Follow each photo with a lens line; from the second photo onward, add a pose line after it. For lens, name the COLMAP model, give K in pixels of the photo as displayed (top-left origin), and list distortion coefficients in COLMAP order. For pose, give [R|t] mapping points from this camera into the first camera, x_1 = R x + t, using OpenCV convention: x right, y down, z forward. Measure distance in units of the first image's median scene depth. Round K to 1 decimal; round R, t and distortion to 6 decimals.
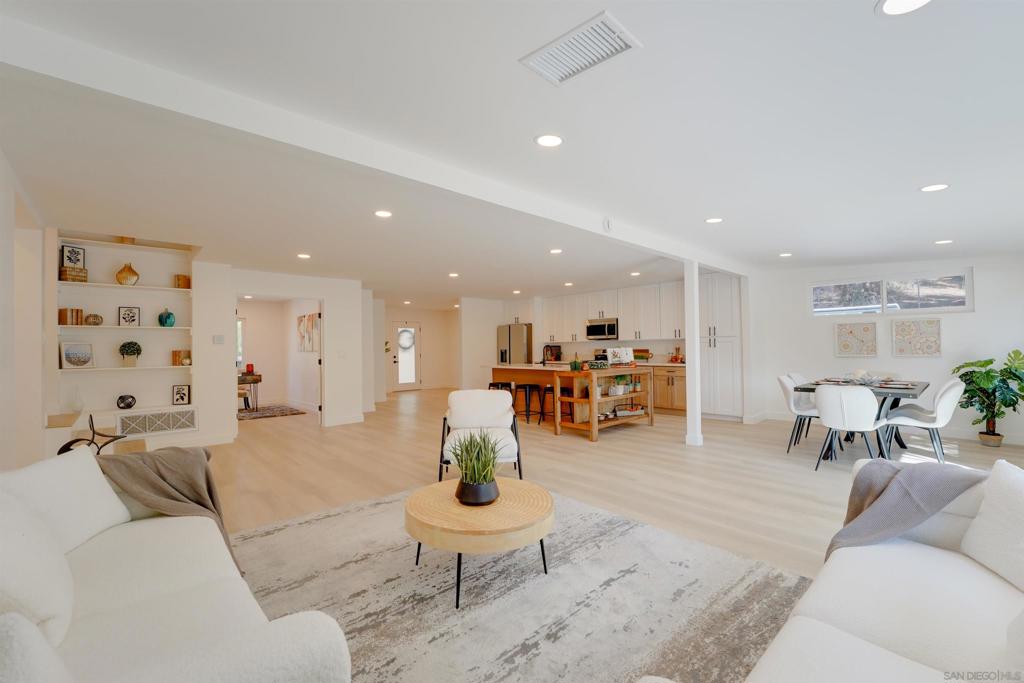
lens RADIAL K [[418.4, 0, 512.9], [0, 418.4, 343.8], [0, 0, 1]] dist [-0.022335, 0.000495]
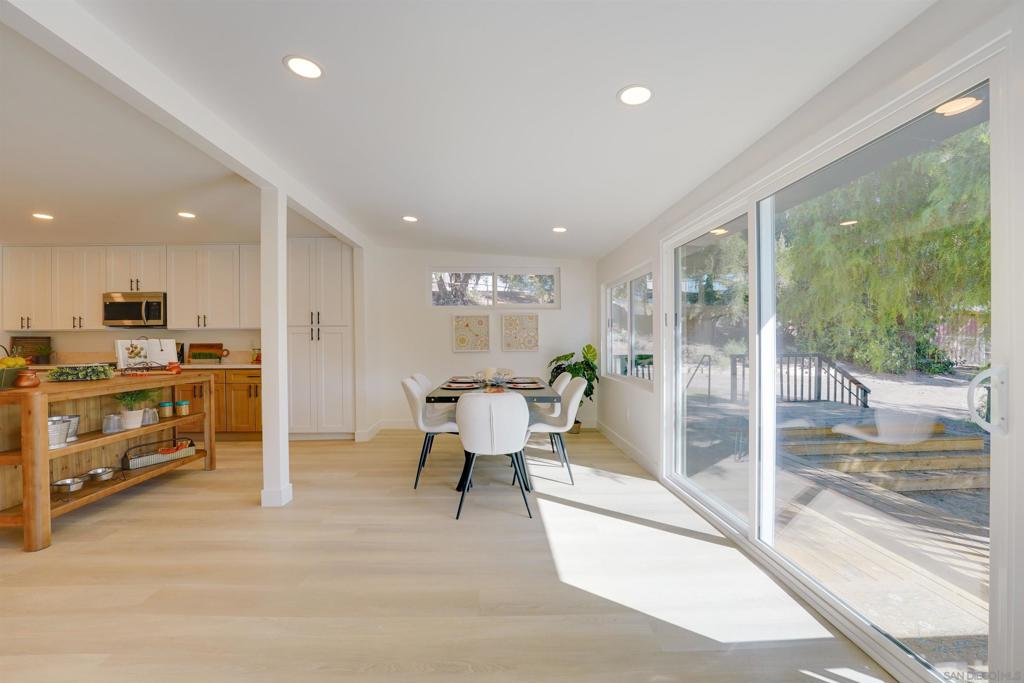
lens RADIAL K [[418.4, 0, 512.9], [0, 418.4, 343.8], [0, 0, 1]] dist [-0.022335, 0.000495]
pose [[0.646057, 0.006633, 0.763261, 0.171246], [-0.011426, 0.999934, 0.000982, 0.010717], [-0.763204, -0.009356, 0.646090, 0.311563]]
